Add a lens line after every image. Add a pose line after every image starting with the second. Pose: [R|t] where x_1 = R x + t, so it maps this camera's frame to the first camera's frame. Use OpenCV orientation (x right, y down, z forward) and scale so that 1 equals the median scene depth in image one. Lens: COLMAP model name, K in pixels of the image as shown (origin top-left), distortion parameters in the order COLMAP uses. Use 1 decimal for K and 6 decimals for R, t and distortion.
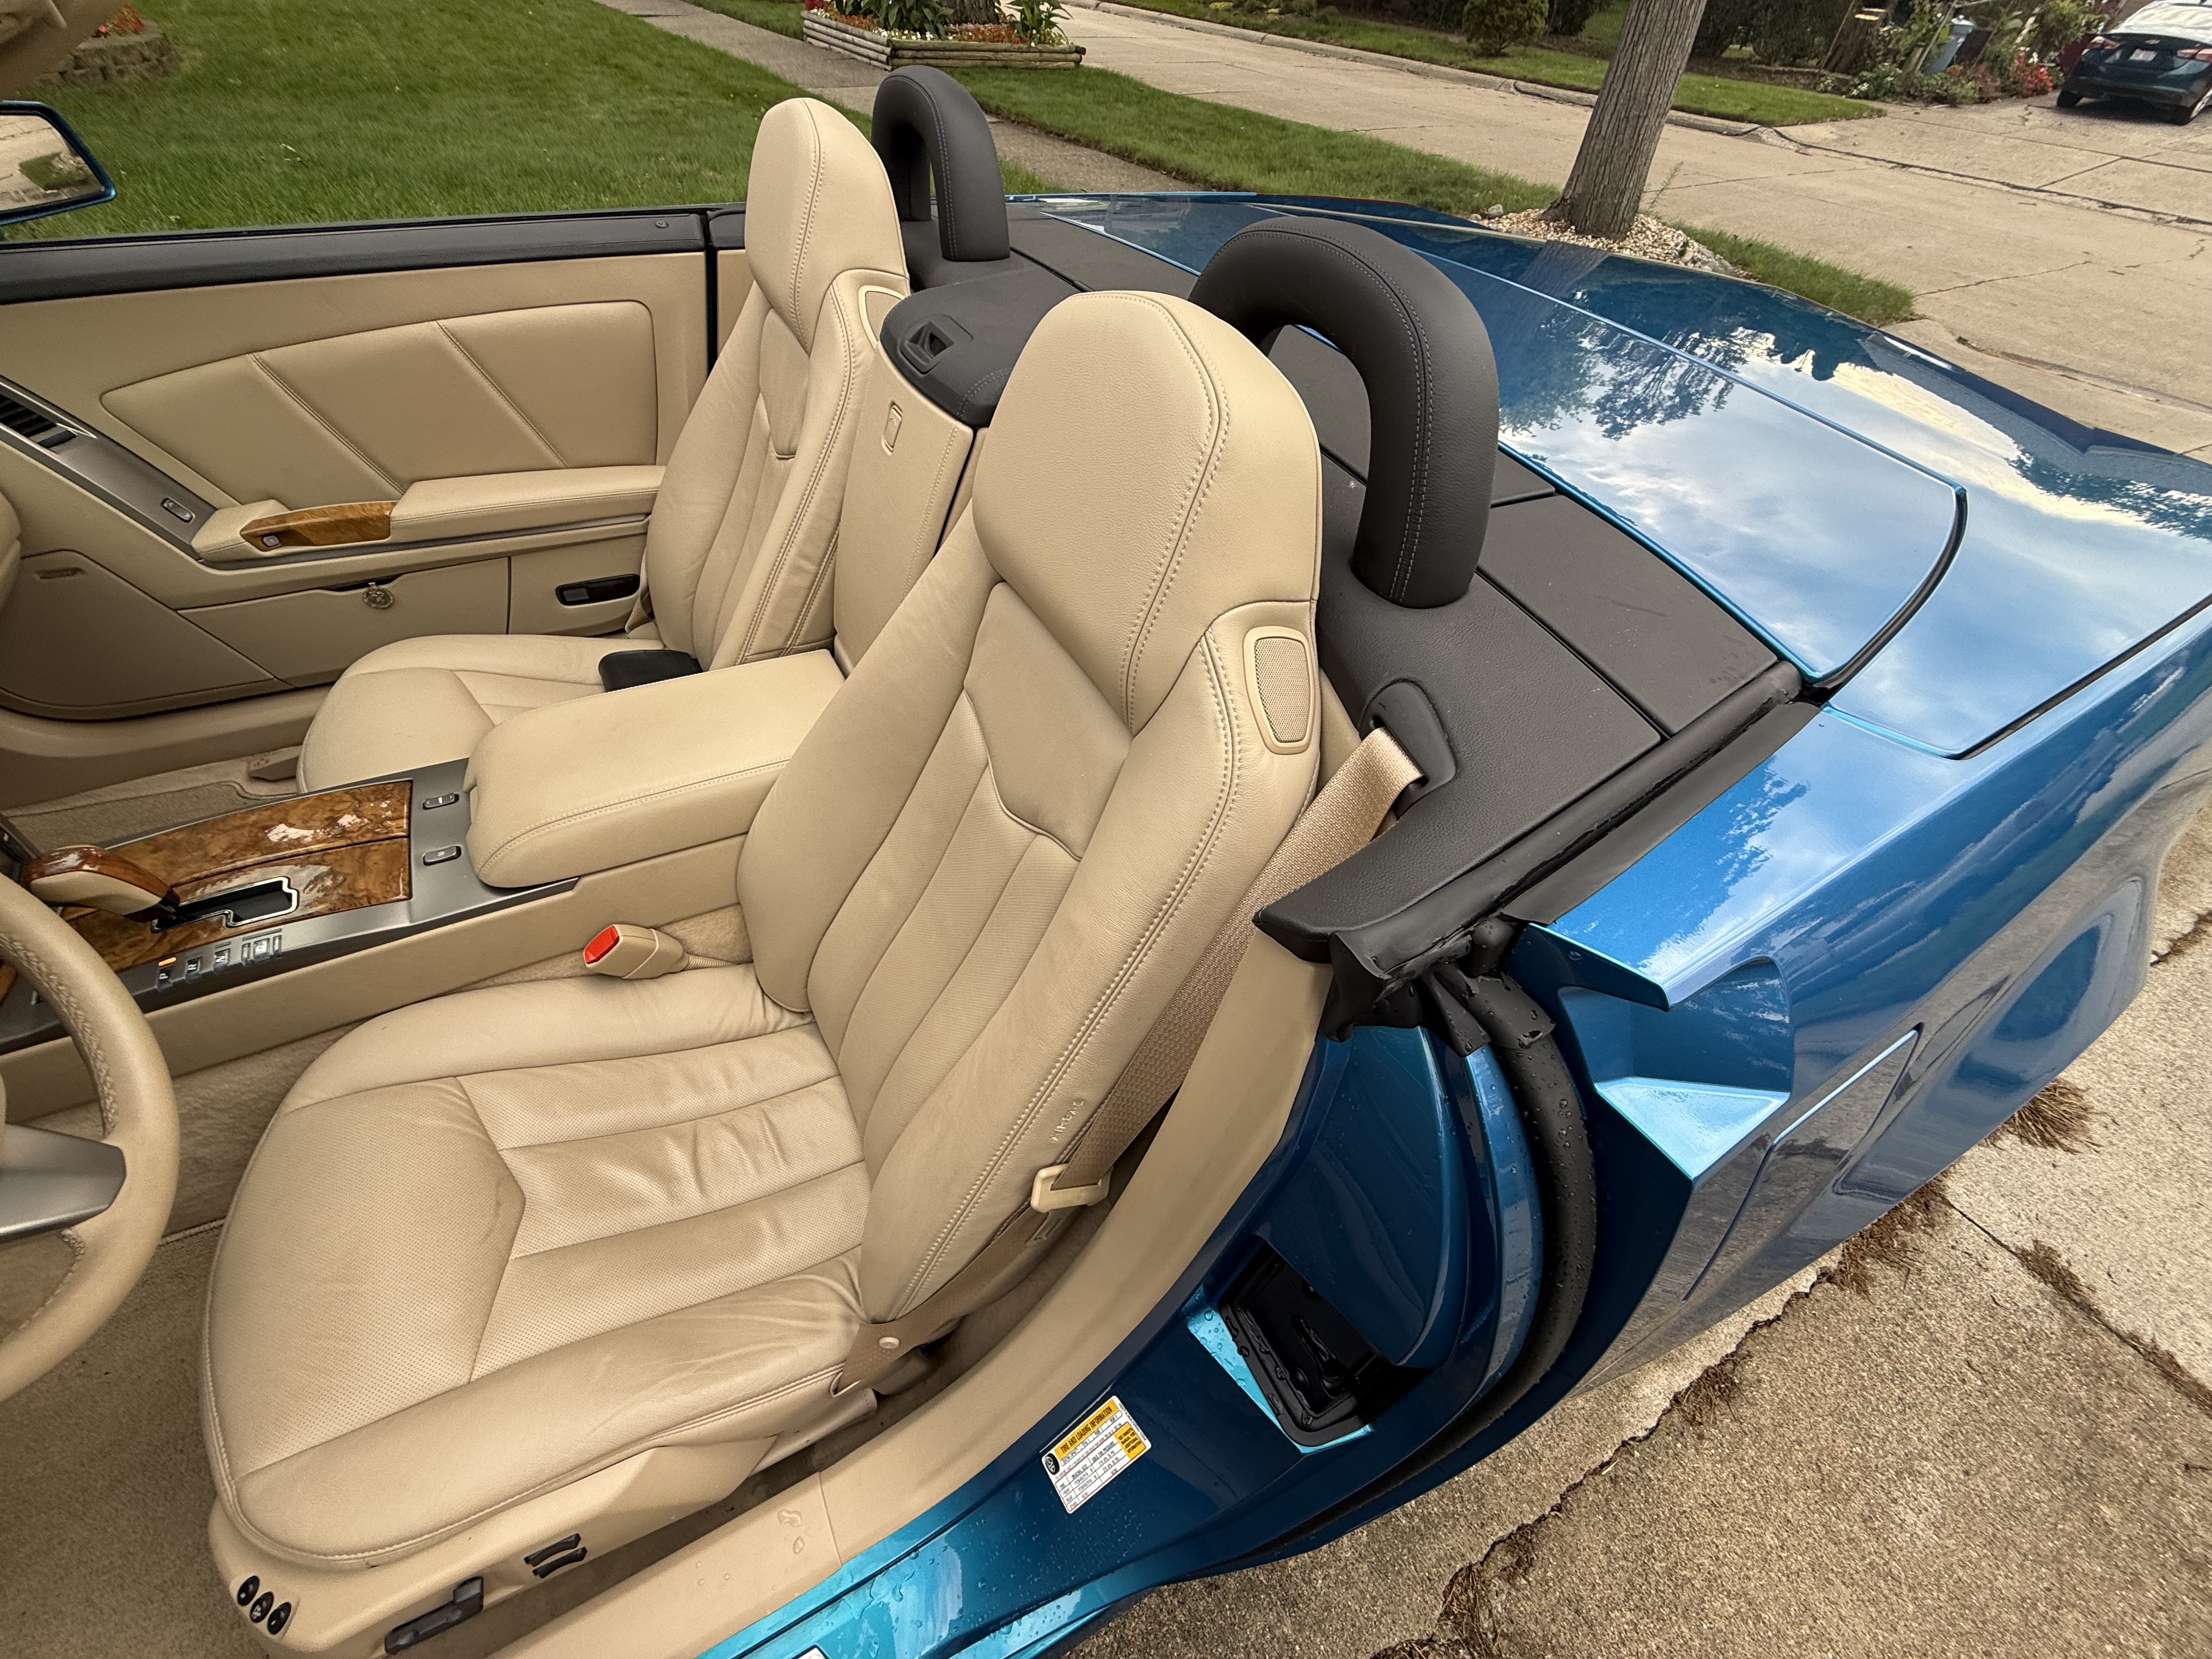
lens RADIAL K [[880.7, 0, 1099.7], [0, 880.7, 821.5], [0, 0, 1]] dist [0.000276, 0.000099]
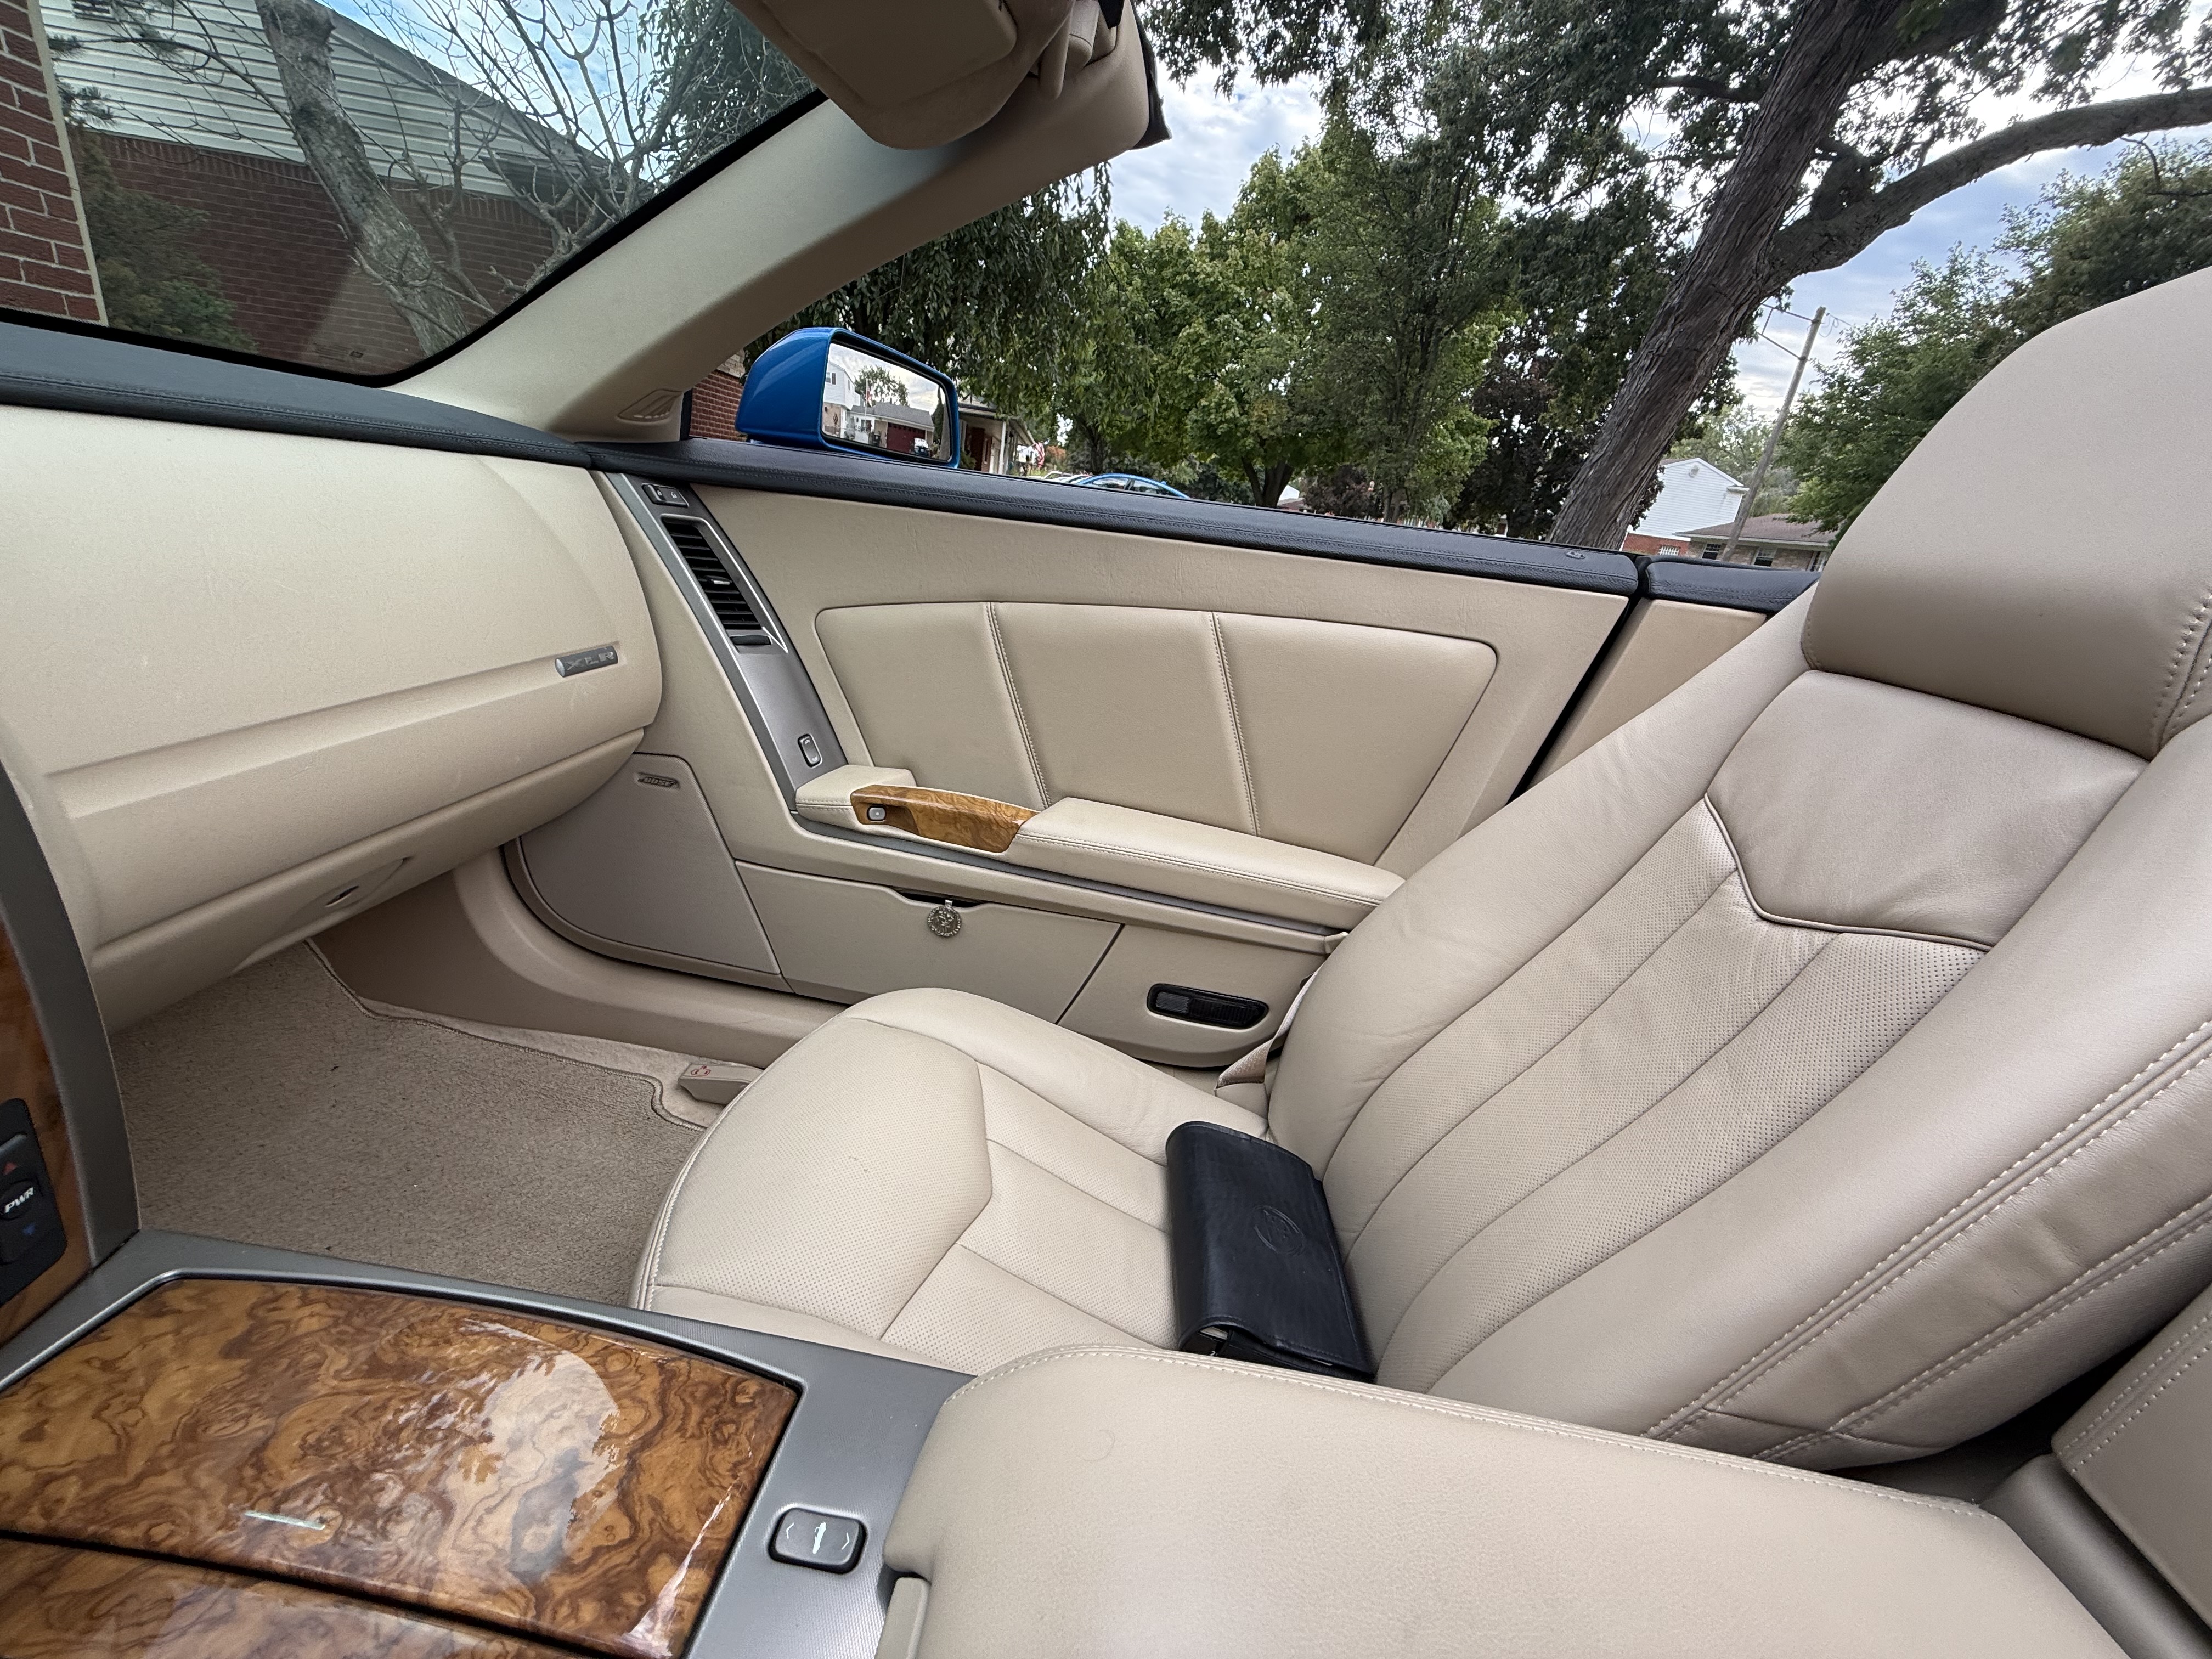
lens RADIAL K [[880.7, 0, 1099.7], [0, 880.7, 821.5], [0, 0, 1]] dist [0.000276, 0.000099]
pose [[0.842199, 0.235055, -0.485233, -0.040502], [-0.439431, 0.820717, -0.365134, -0.012095], [0.312413, 0.520742, 0.794497, 0.045300]]
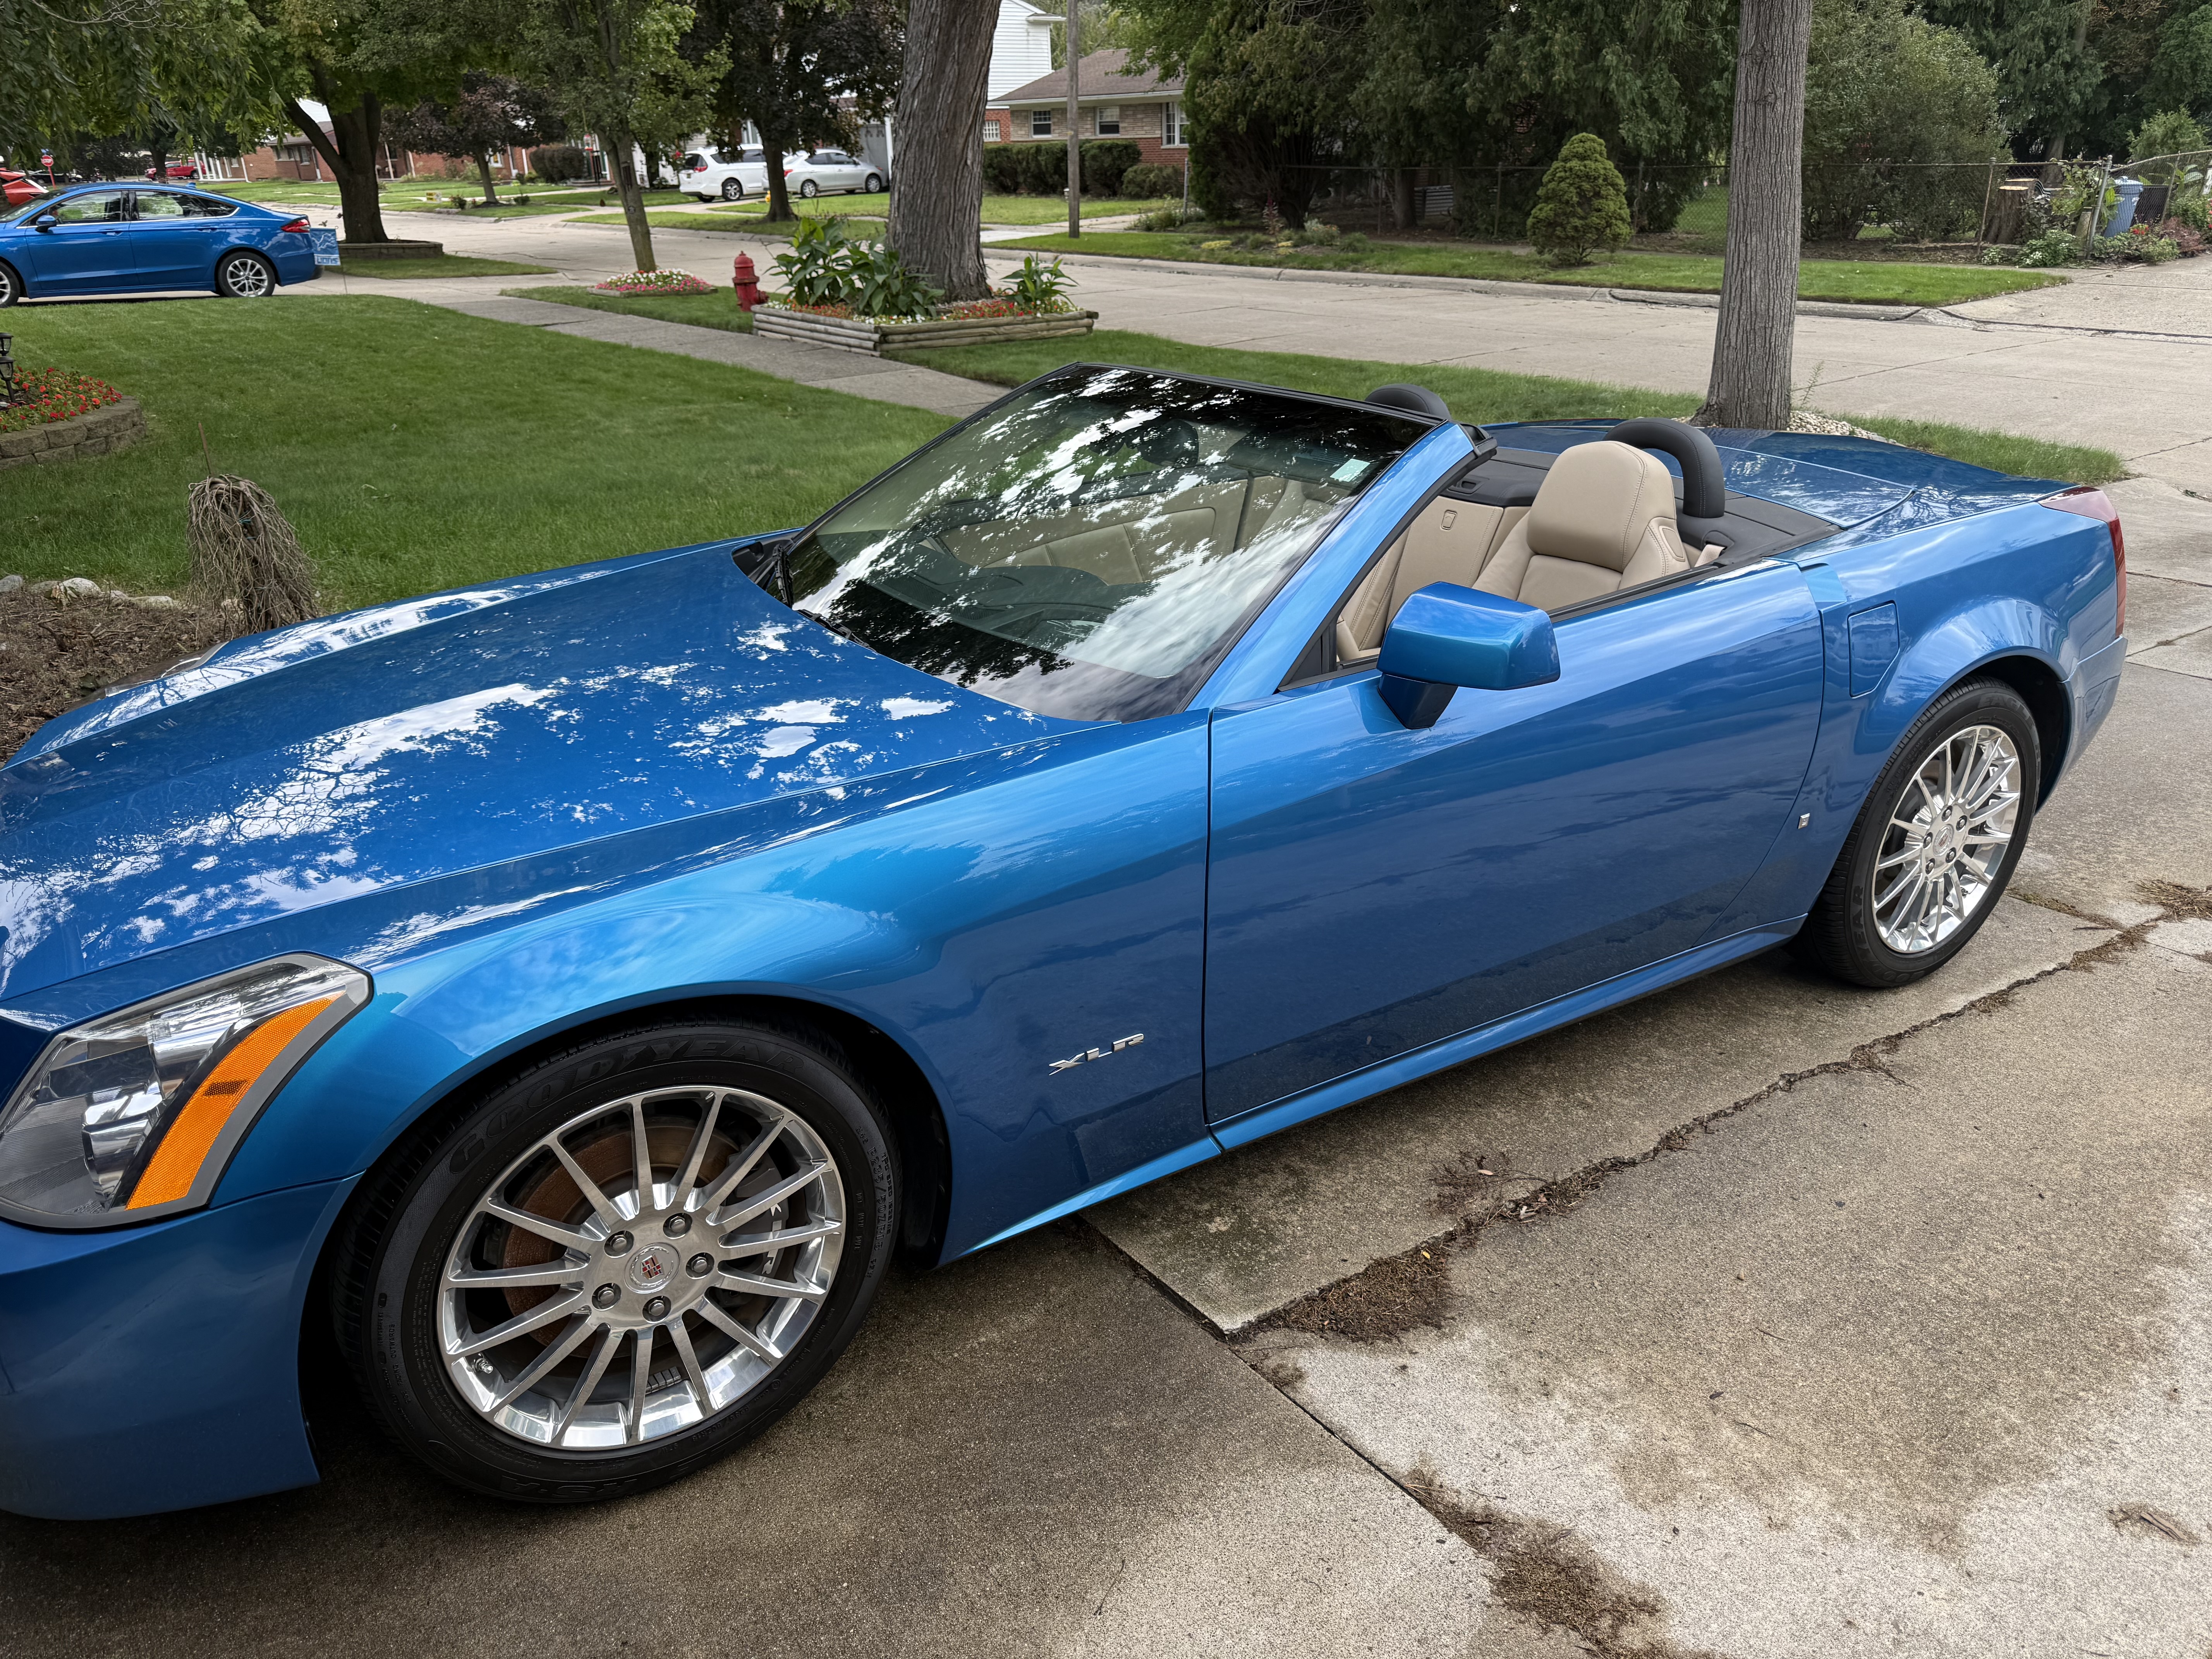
lens RADIAL K [[1547.4, 0, 1117.3], [0, 1547.4, 853.0], [0, 0, 1]] dist [0.031437, -0.038795]
pose [[0.993974, -0.104457, 0.033242, -0.085049], [0.109402, 0.926208, -0.360791, 0.109438], [0.006898, 0.362254, 0.932054, -0.155710]]
